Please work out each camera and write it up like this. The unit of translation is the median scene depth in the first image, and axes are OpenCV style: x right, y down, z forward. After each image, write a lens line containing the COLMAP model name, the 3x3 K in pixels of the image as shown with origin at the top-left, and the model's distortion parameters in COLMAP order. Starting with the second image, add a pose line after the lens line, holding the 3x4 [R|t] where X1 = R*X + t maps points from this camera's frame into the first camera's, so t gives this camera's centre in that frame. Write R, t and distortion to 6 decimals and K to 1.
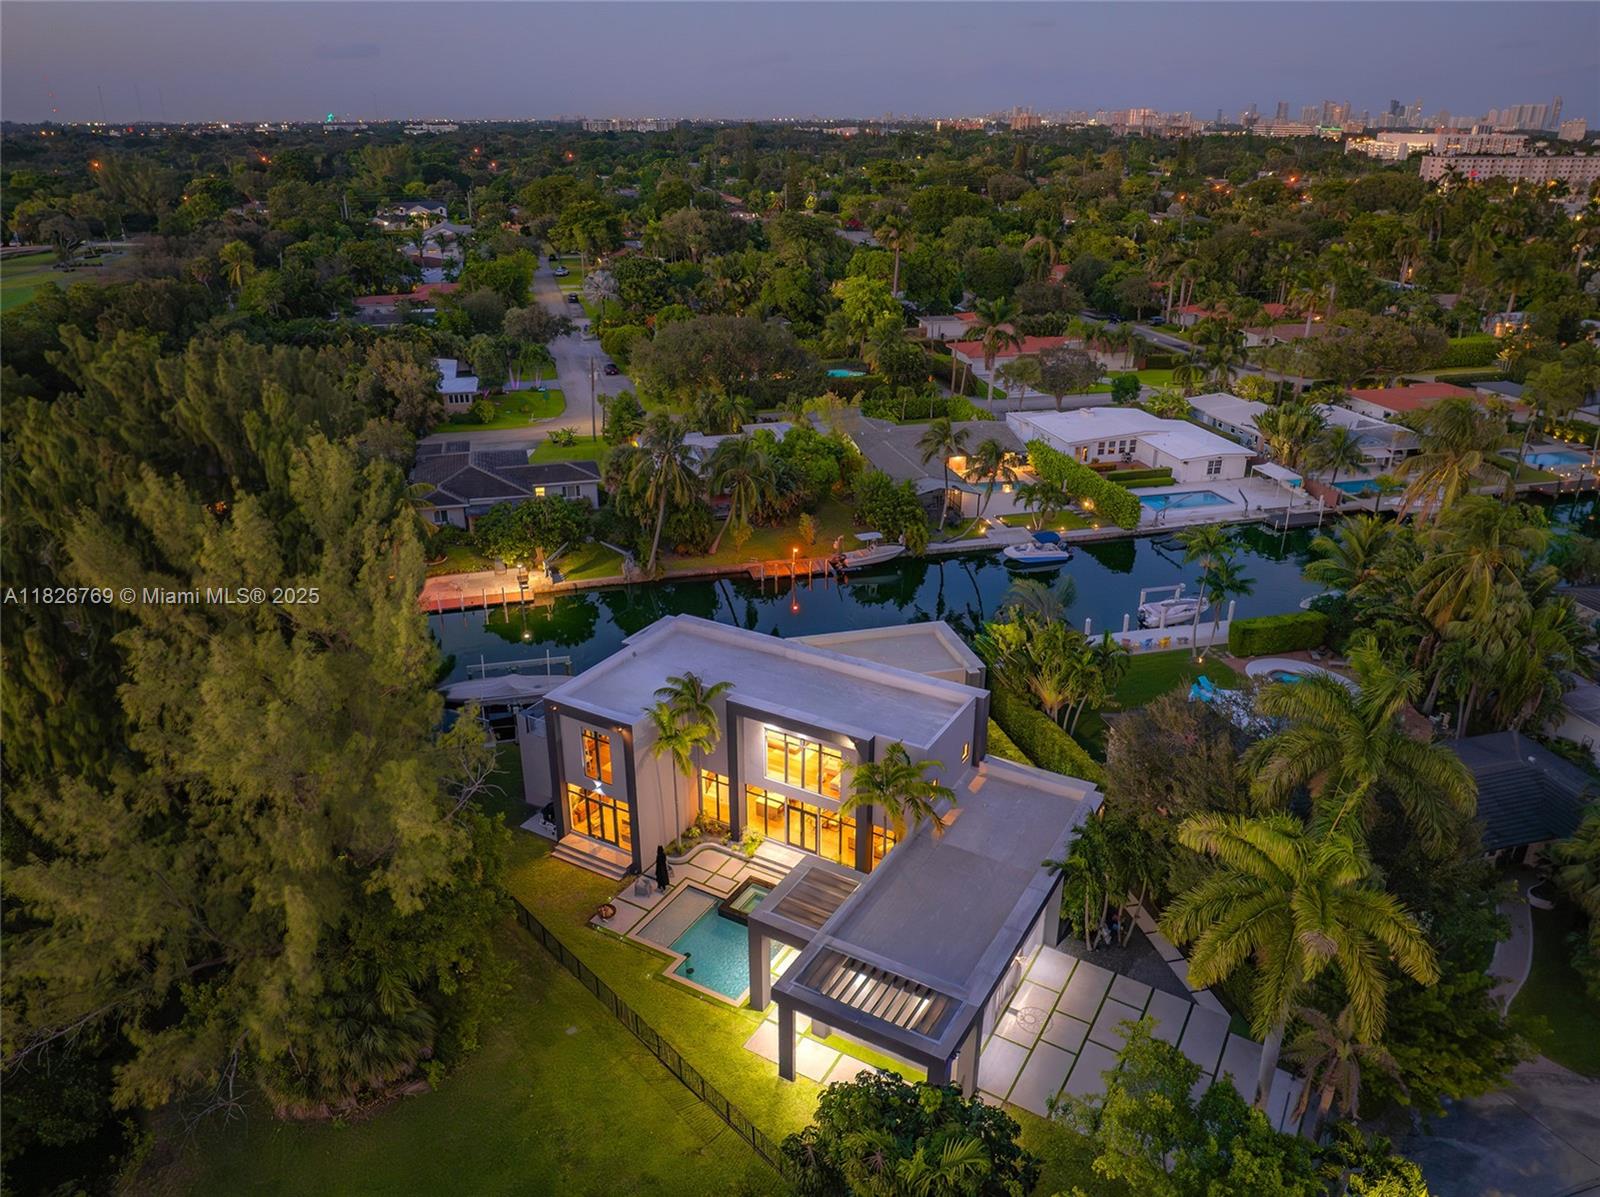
lens RADIAL K [[1127.6, 0, 800.0], [0, 1127.6, 598.5], [0, 0, 1]] dist [-0.044884, 0.001844]
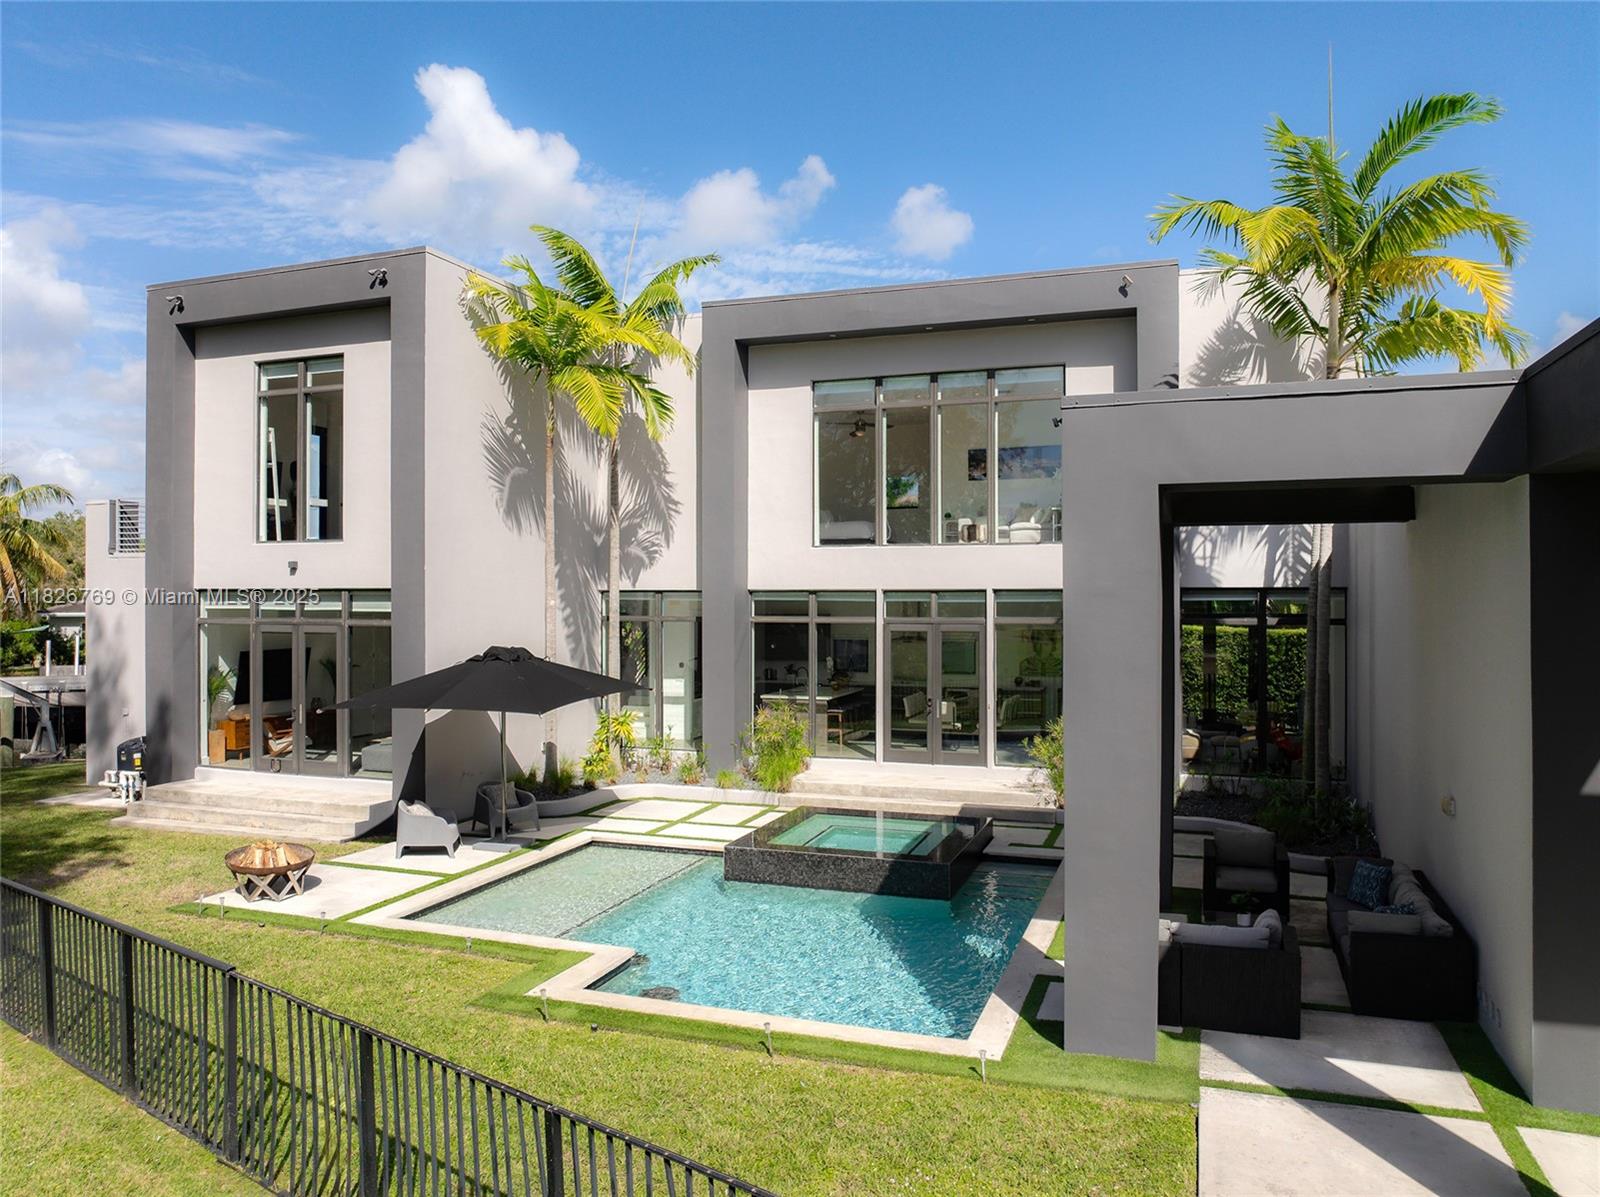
lens RADIAL K [[1127.6, 0, 800.0], [0, 1127.6, 598.5], [0, 0, 1]] dist [-0.044884, 0.001844]
pose [[0.983289, -0.000511, 0.182051, -0.049758], [0.072540, 0.918282, -0.389226, 0.156443], [-0.166975, 0.395928, 0.902973, 0.355447]]
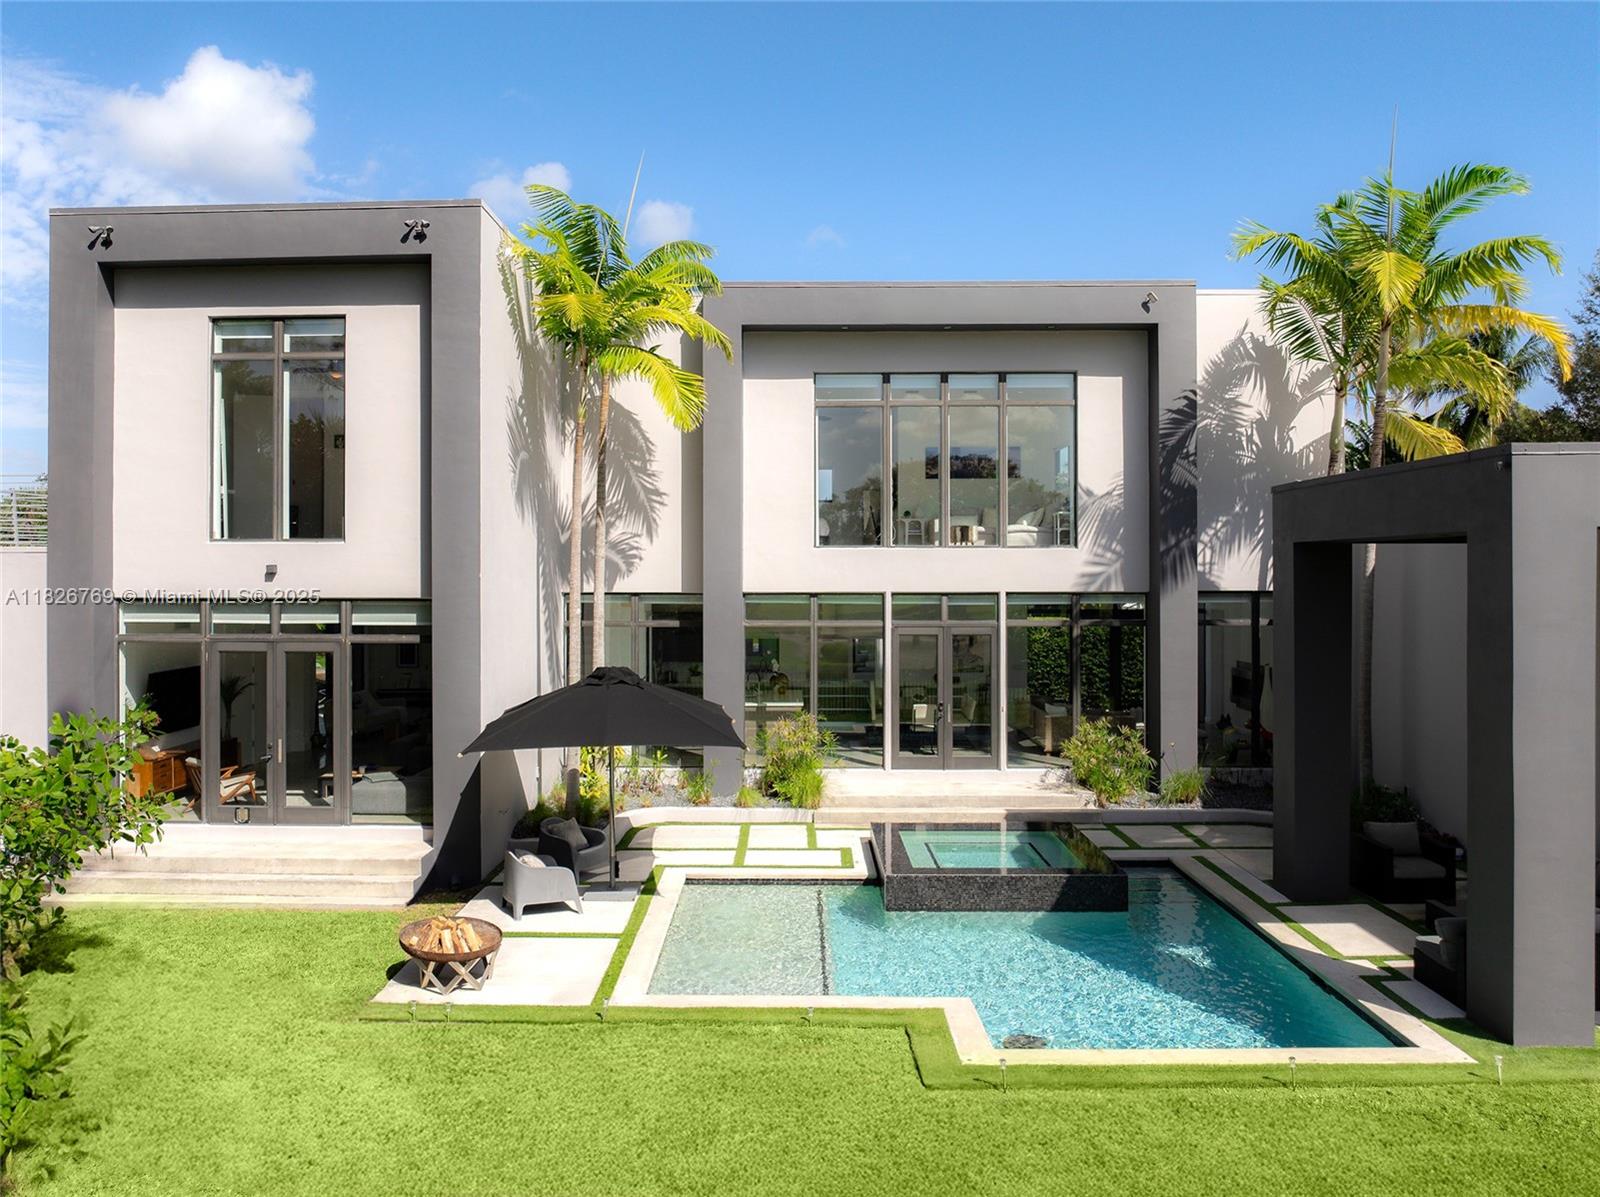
lens RADIAL K [[1178.8, 0, 757.4], [0, 1178.8, 568.0], [0, 0, 1]] dist [-0.046428, 0.009534]
pose [[0.878943, 0.000539, 0.476927, -0.106396], [0.190816, 0.916076, -0.352696, 0.143735], [-0.437092, 0.401005, 0.805075, 0.374648]]
